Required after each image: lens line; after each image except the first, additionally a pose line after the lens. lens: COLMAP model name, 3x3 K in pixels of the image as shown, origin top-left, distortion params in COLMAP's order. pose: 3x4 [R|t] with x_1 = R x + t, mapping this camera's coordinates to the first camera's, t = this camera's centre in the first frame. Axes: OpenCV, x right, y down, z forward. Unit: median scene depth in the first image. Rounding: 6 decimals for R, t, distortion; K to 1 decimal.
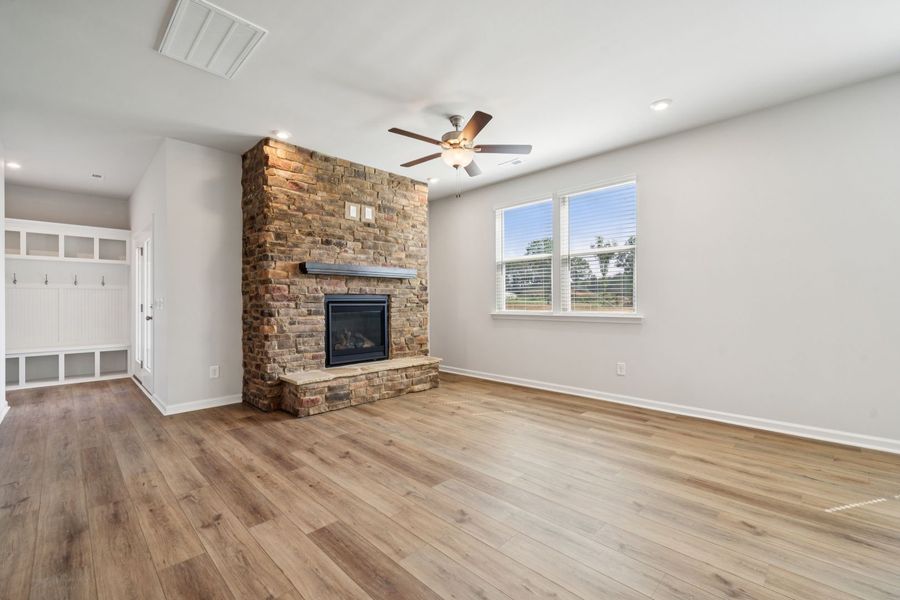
lens RADIAL K [[382.6, 0, 450.9], [0, 382.6, 299.6], [0, 0, 1]] dist [-0.000604, 0.000003]
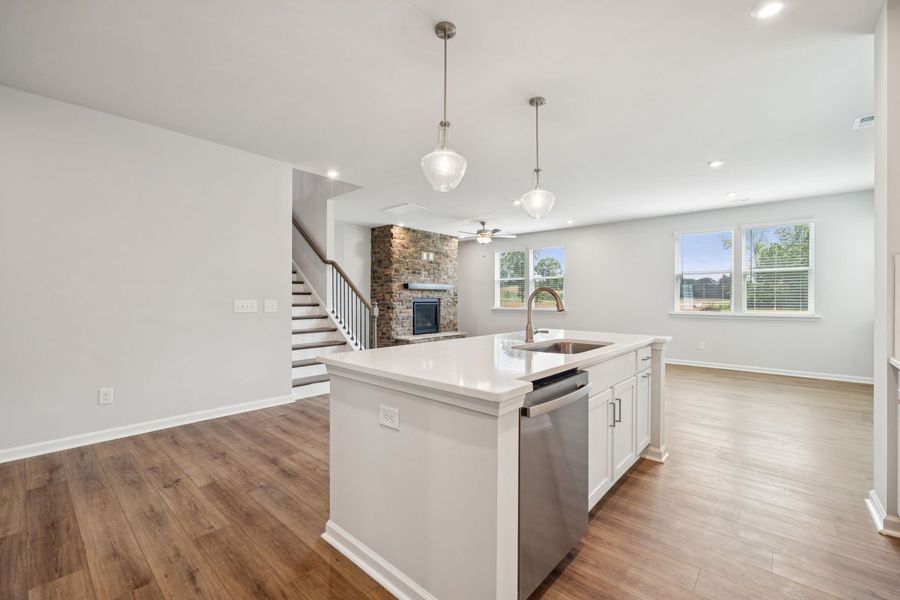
lens RADIAL K [[382.6, 0, 448.4], [0, 382.6, 300.8], [0, 0, 1]] dist [-0.000604, 0.000003]
pose [[0.998214, 0.003952, 0.059615, -0.256281], [-0.004504, 0.999948, 0.009125, -0.020313], [-0.059576, -0.009377, 0.998180, -0.981757]]
